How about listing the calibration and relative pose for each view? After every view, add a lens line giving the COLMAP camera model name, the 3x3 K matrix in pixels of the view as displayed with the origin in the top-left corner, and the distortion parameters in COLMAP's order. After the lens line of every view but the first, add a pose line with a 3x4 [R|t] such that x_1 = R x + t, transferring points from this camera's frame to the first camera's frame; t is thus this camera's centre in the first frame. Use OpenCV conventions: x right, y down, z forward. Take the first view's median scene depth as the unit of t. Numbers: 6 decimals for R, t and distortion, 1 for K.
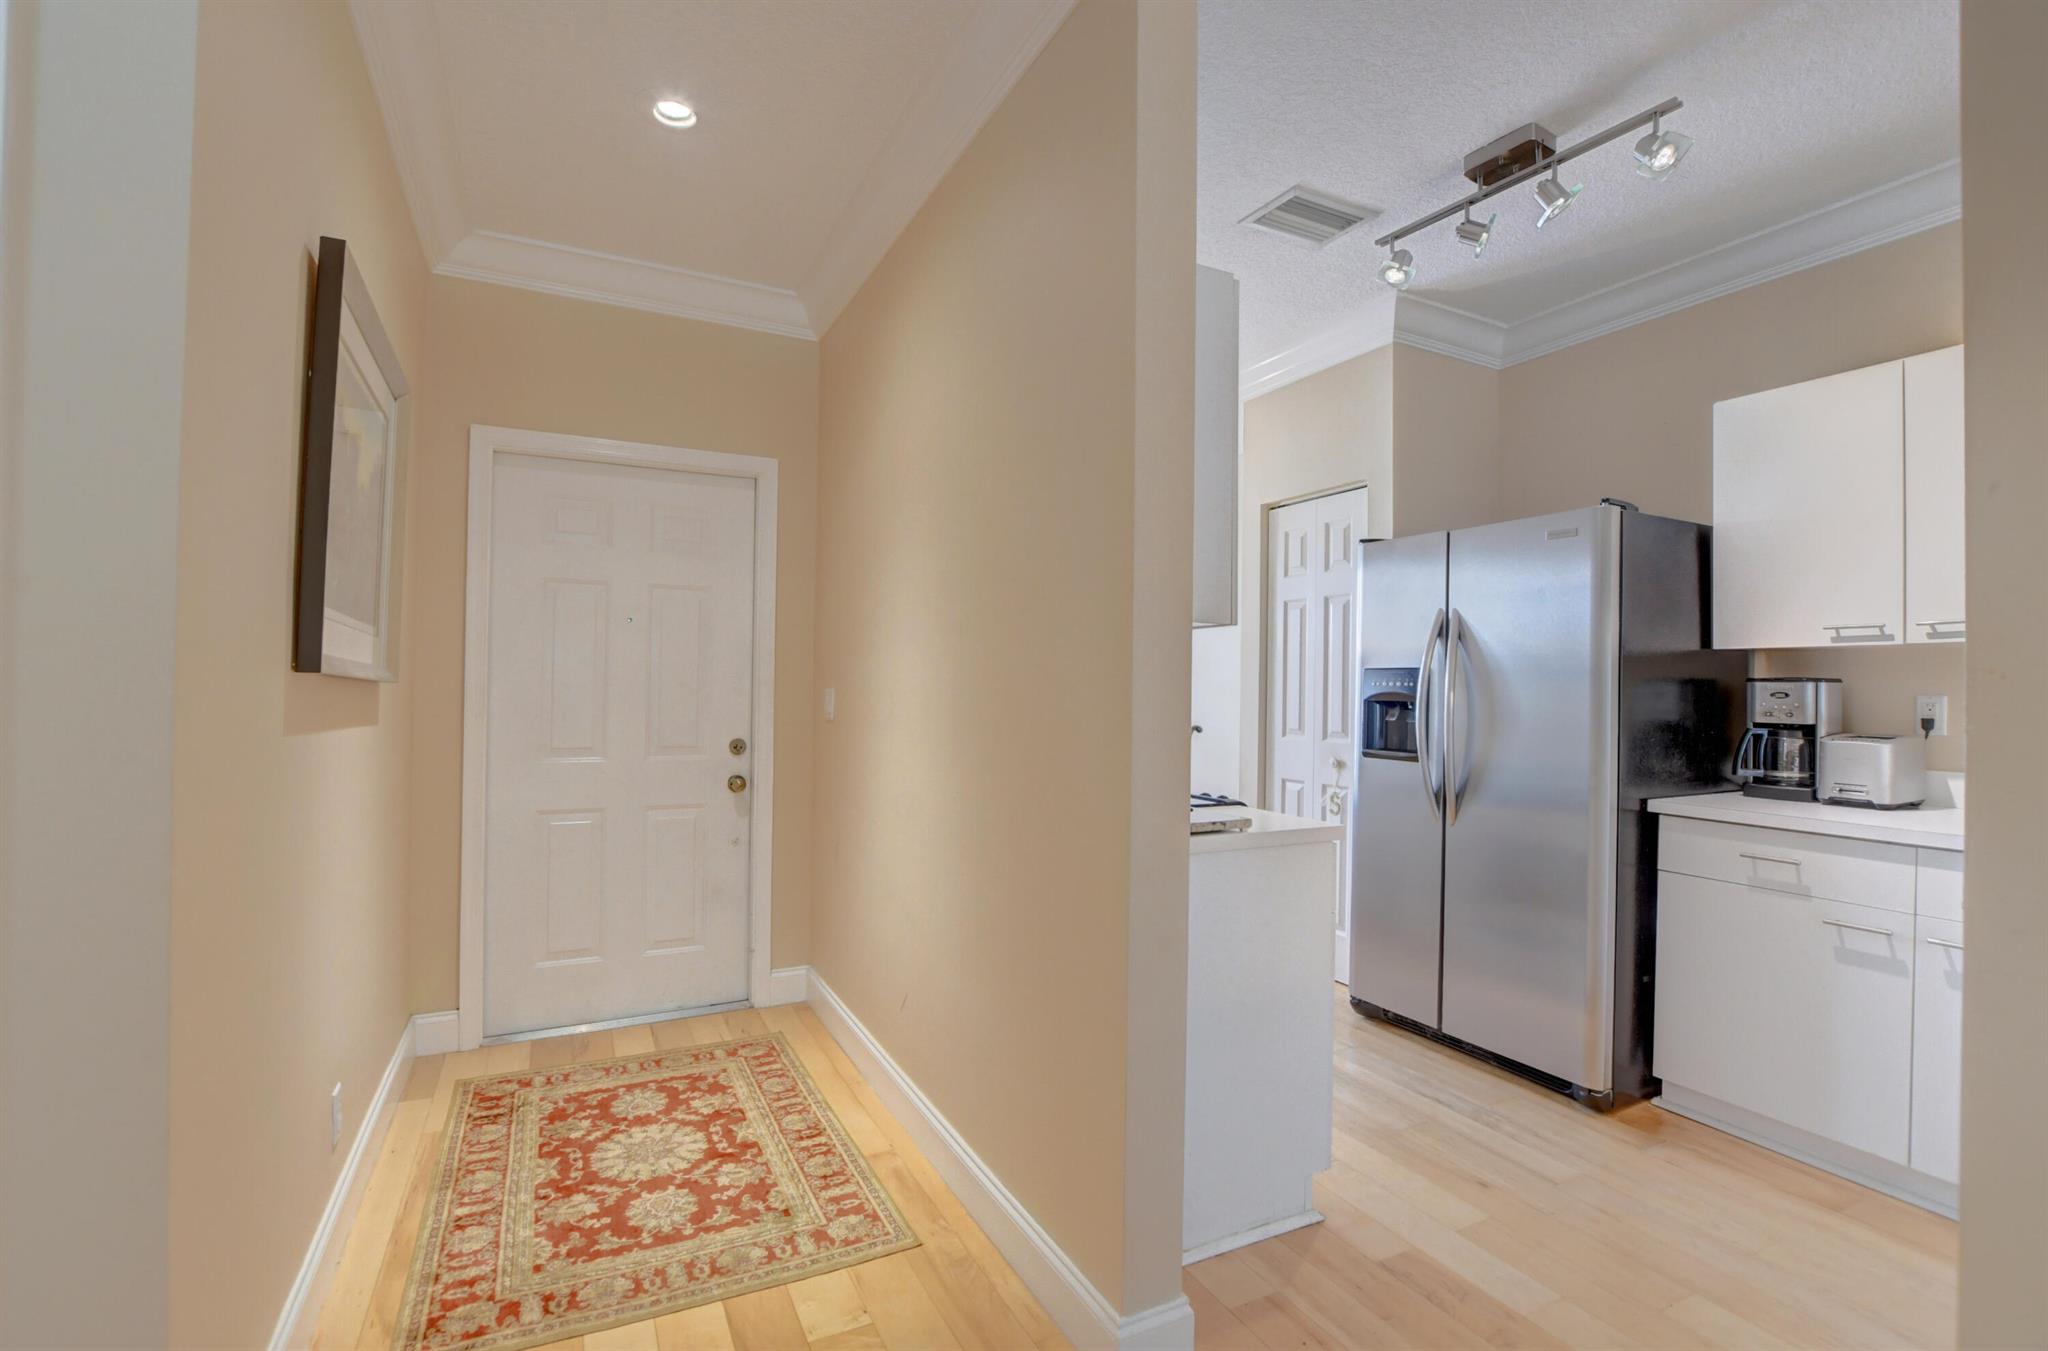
lens RADIAL K [[908.1, 0, 1032.2], [0, 908.1, 682.6], [0, 0, 1]] dist [-0.001842, -0.006375]
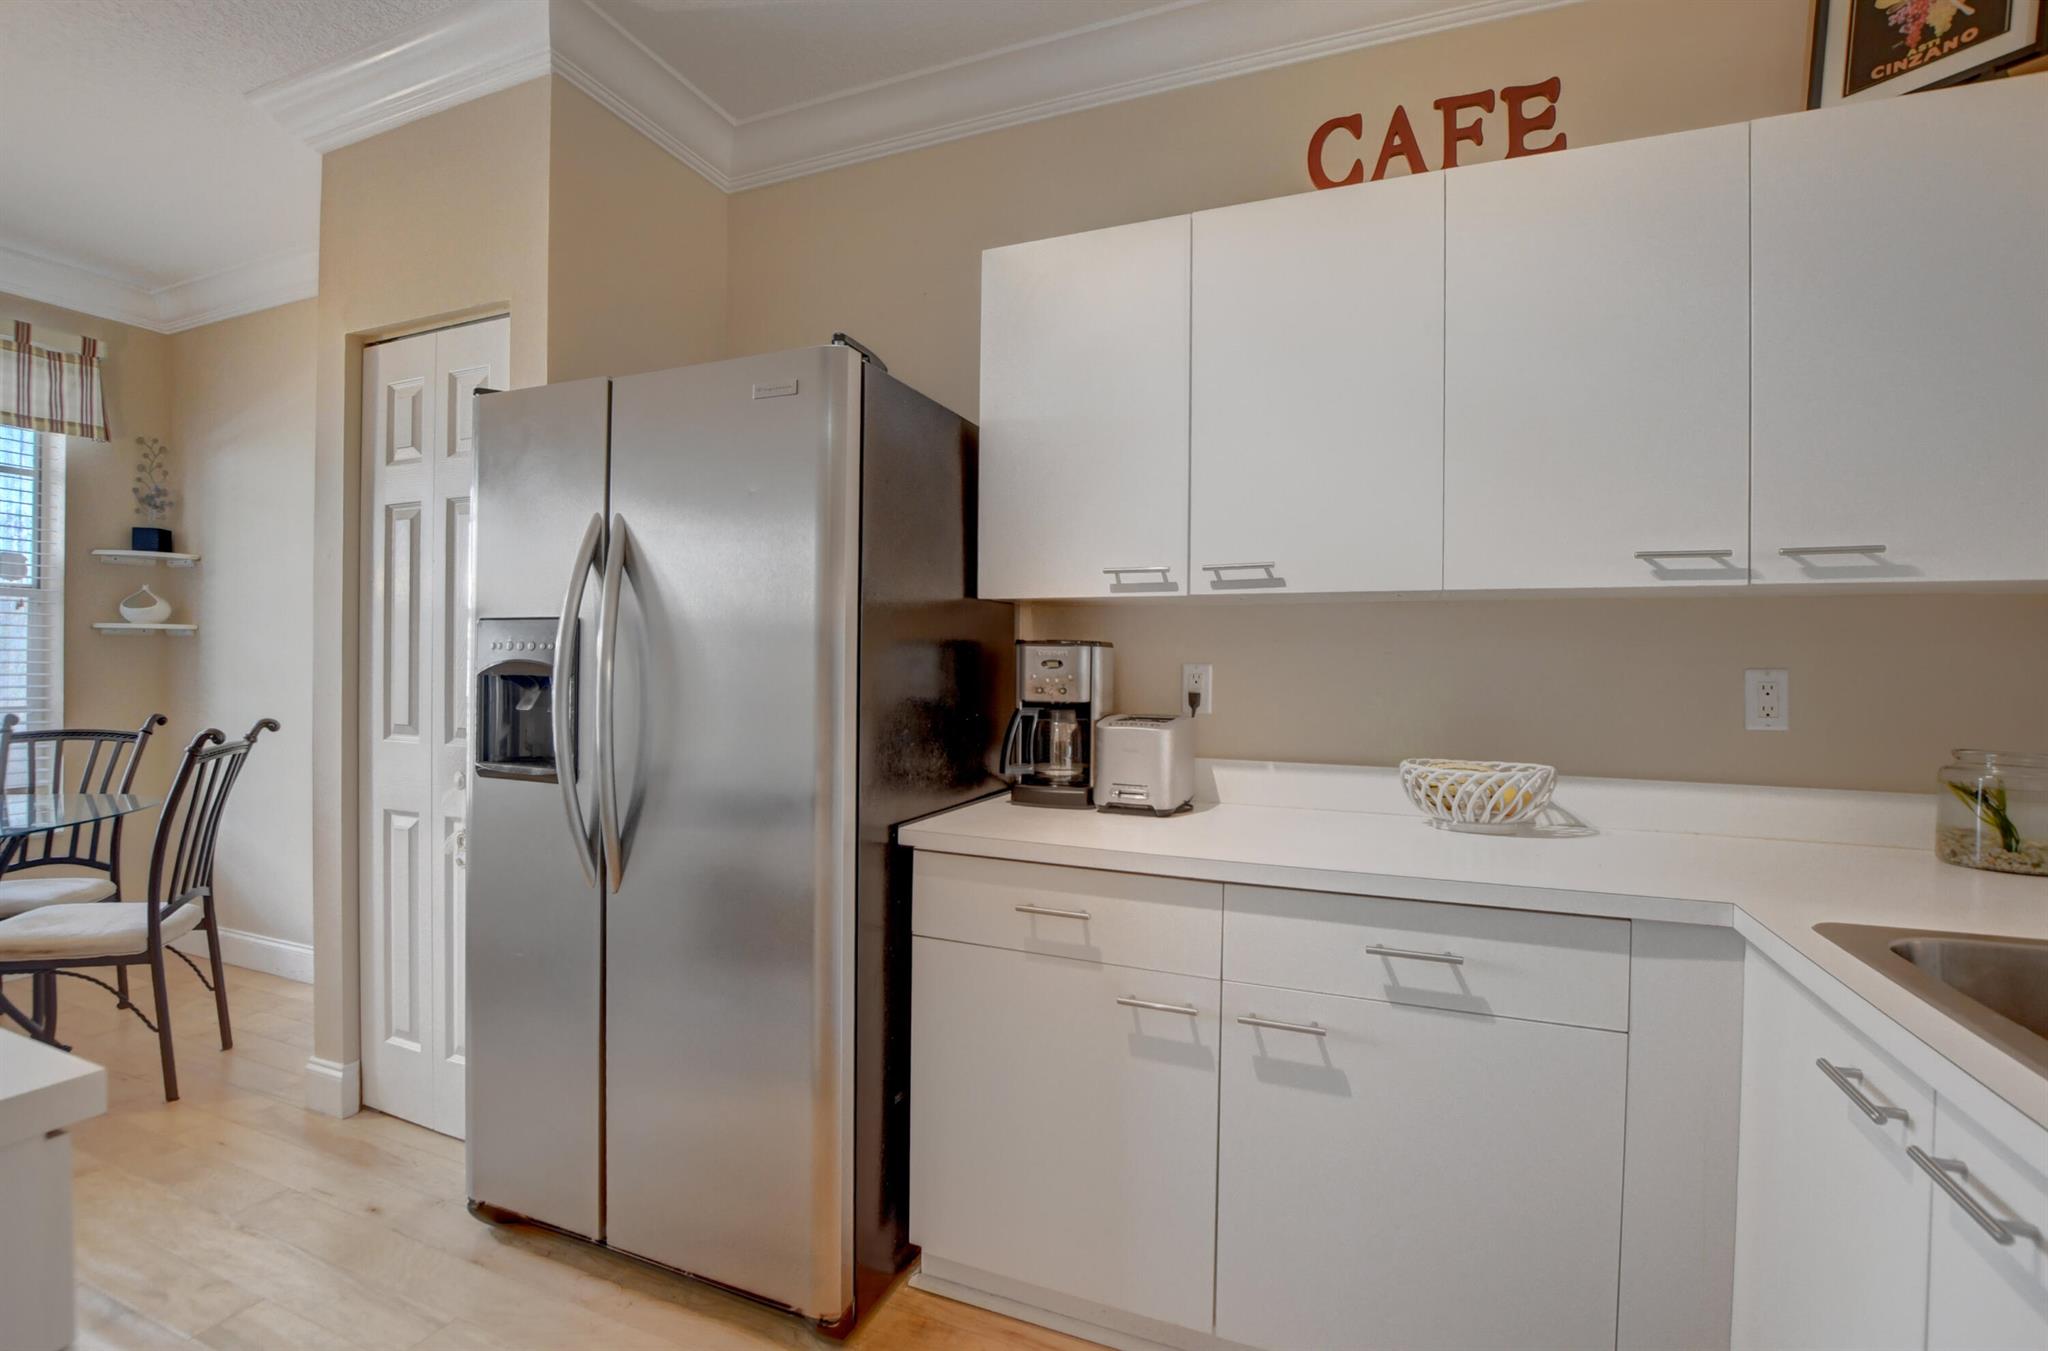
lens RADIAL K [[923.8, 0, 1019.7], [0, 923.8, 681.5], [0, 0, 1]] dist [-0.067667, 0.011726]
pose [[0.759499, -0.015082, 0.650334, 0.316306], [-0.006018, 0.999525, 0.030209, 0.005634], [-0.650481, -0.026857, 0.759048, 0.443691]]
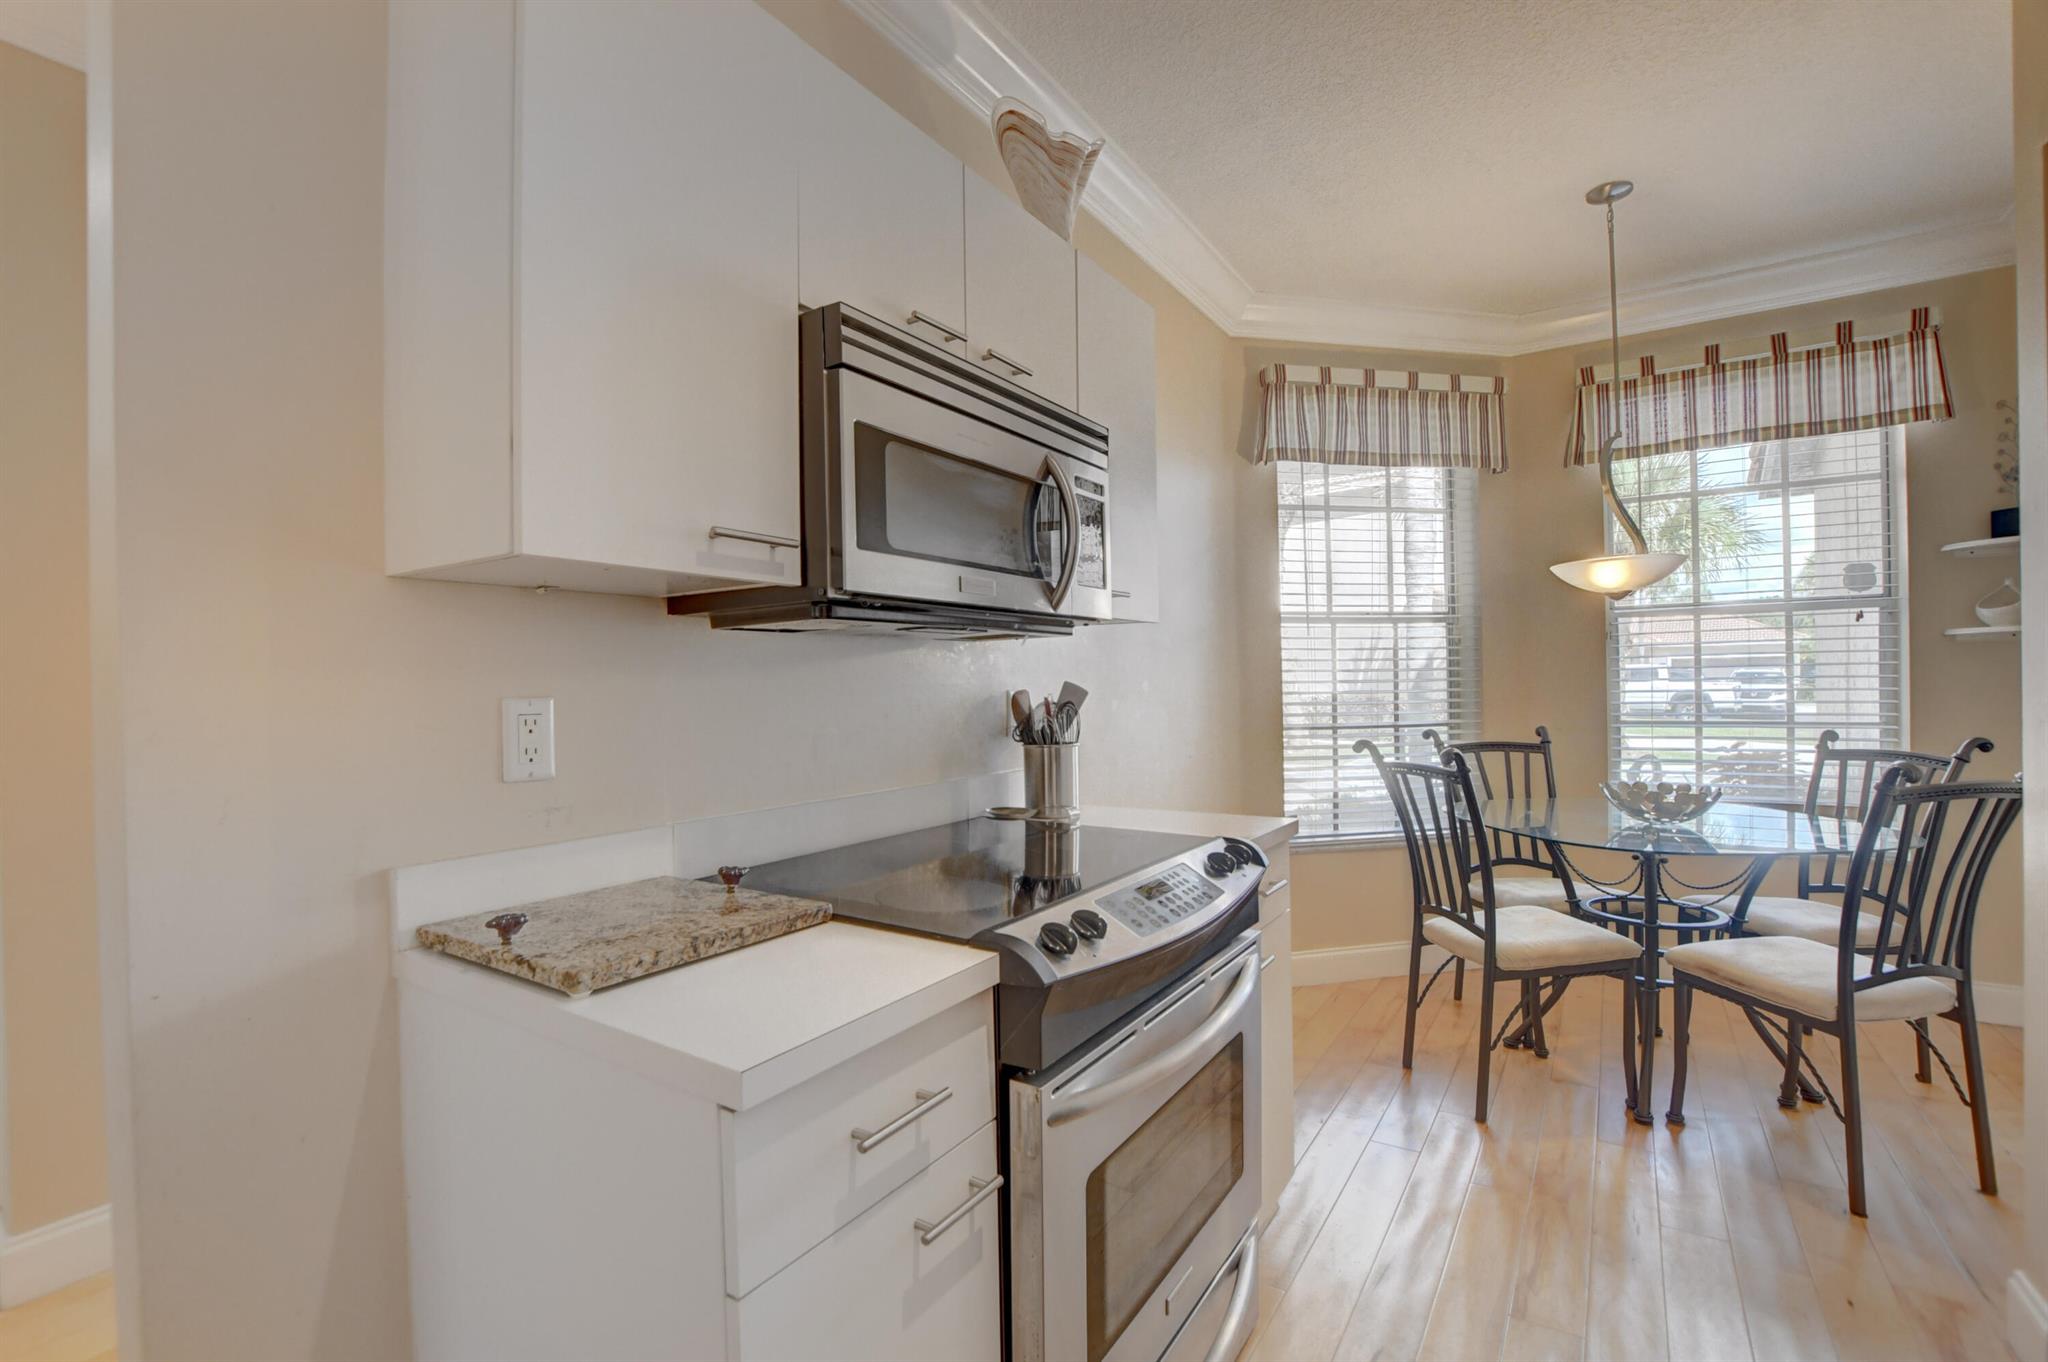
lens RADIAL K [[904.2, 0, 1029.7], [0, 904.2, 686.8], [0, 0, 1]] dist [-0.021524, 0.001103]
pose [[0.479786, -0.016265, -0.877235, 0.543085], [0.028160, 0.999599, -0.003132, 0.010229], [0.876933, -0.023200, 0.480052, 0.720211]]
